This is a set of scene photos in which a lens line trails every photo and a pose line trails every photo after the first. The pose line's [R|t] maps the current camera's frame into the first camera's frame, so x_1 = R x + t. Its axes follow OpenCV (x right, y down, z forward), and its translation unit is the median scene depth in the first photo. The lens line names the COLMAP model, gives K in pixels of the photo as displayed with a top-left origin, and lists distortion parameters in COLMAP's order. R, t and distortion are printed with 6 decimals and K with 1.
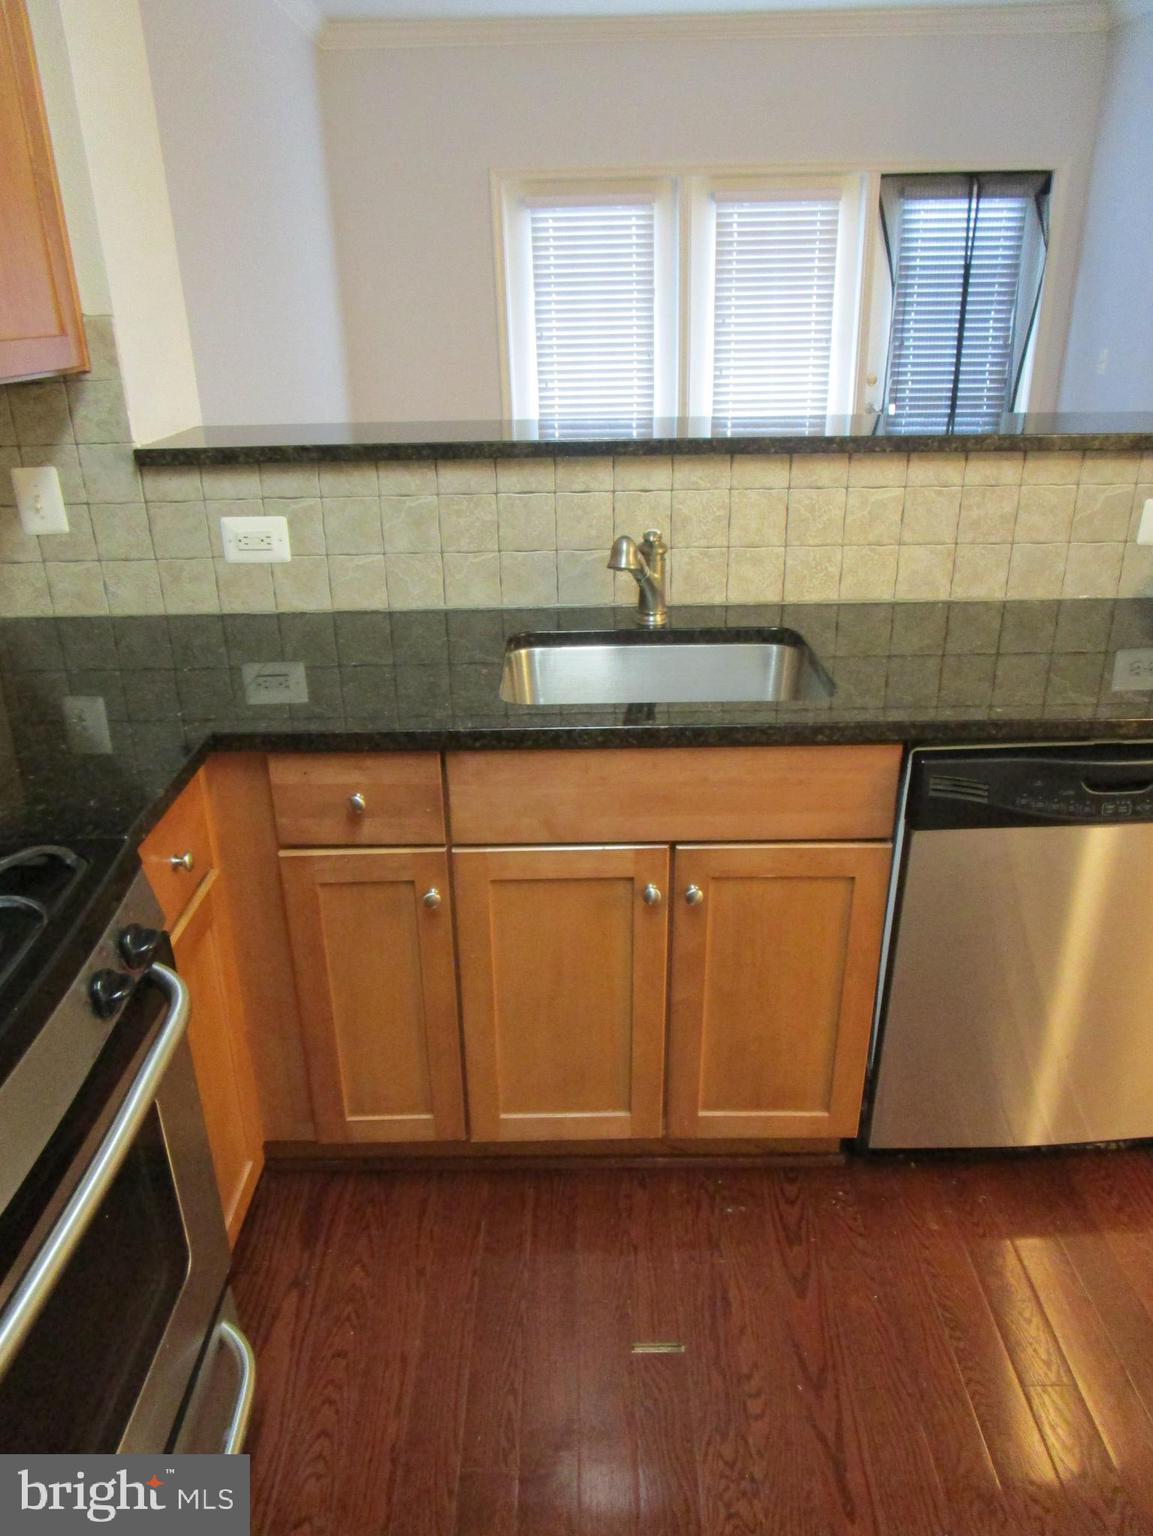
lens RADIAL K [[1104.2, 0, 599.7], [0, 1104.2, 774.0], [0, 0, 1]] dist [-0.031195, 0.011531]
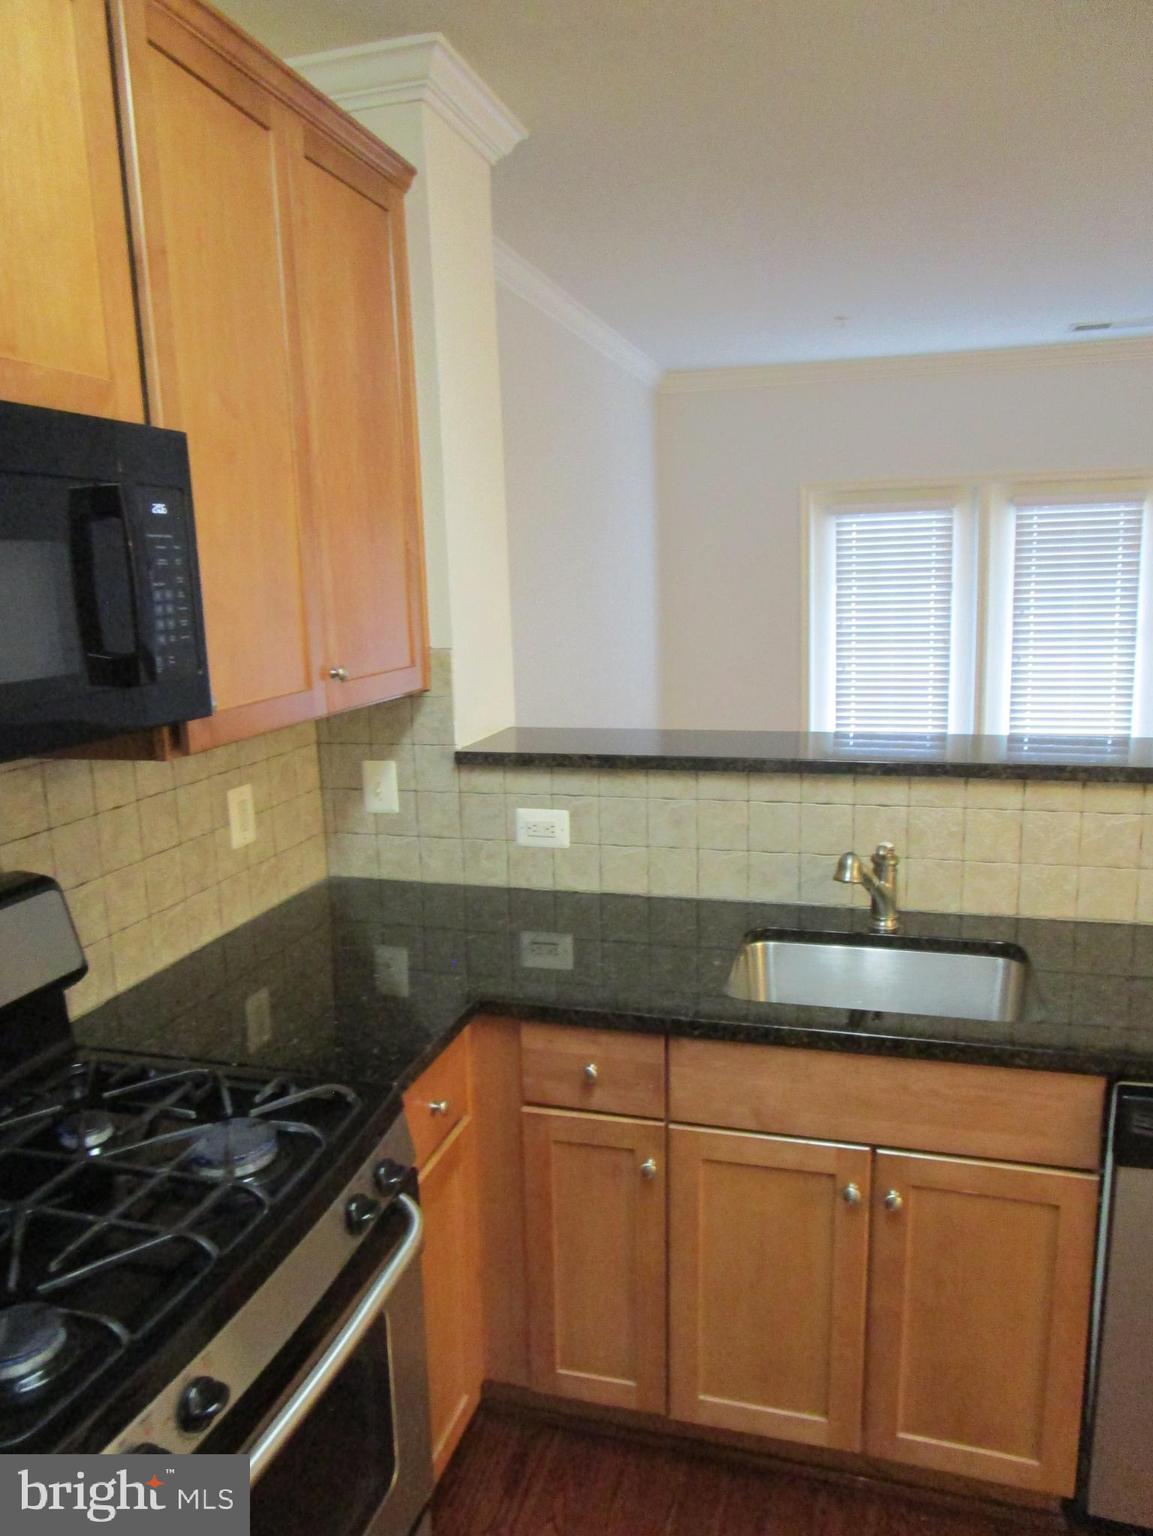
lens RADIAL K [[1104.2, 0, 578.3], [0, 1104.2, 767.5], [0, 0, 1]] dist [-0.031195, 0.011531]
pose [[0.955346, 0.038874, -0.292923, 0.075696], [-0.105040, 0.971239, -0.213685, -0.029785], [0.276191, 0.234911, 0.931952, -0.120077]]
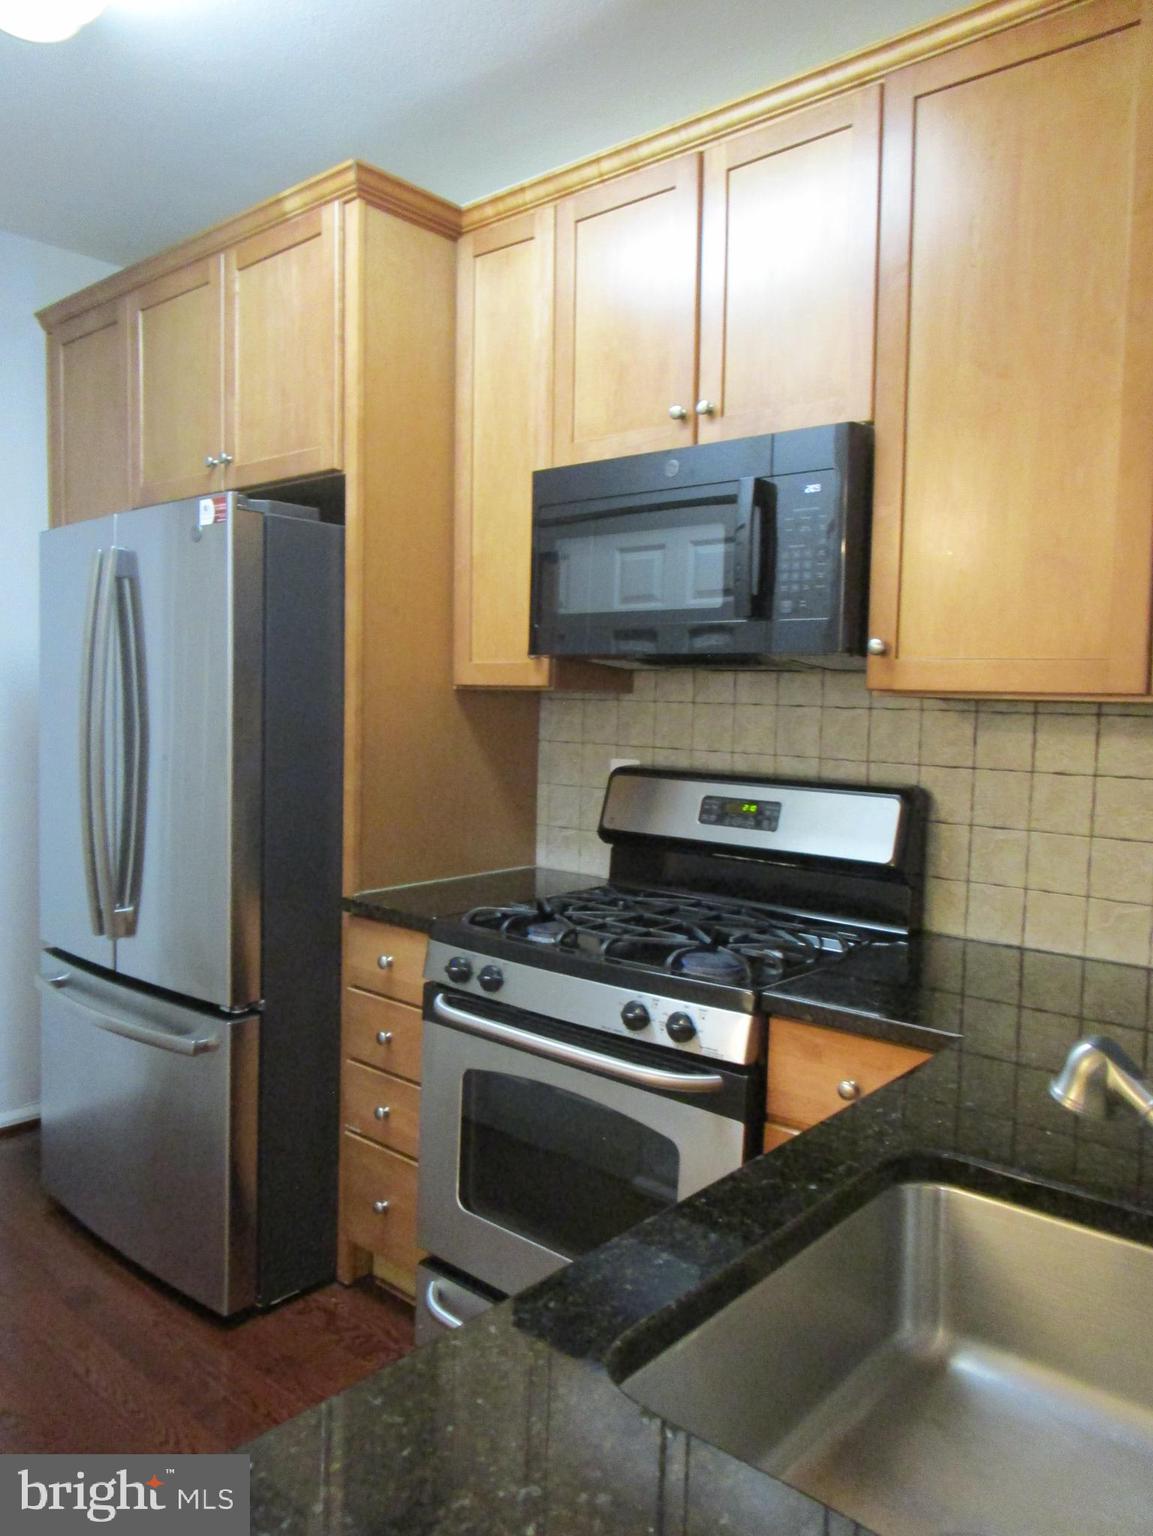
lens RADIAL K [[1104.2, 0, 590.1], [0, 1104.2, 752.9], [0, 0, 1]] dist [-0.031195, 0.011531]
pose [[-0.660190, 0.031329, -0.750445, 0.458265], [-0.321580, 0.891133, 0.320106, -0.377624], [0.678775, 0.452659, -0.578242, 1.017823]]
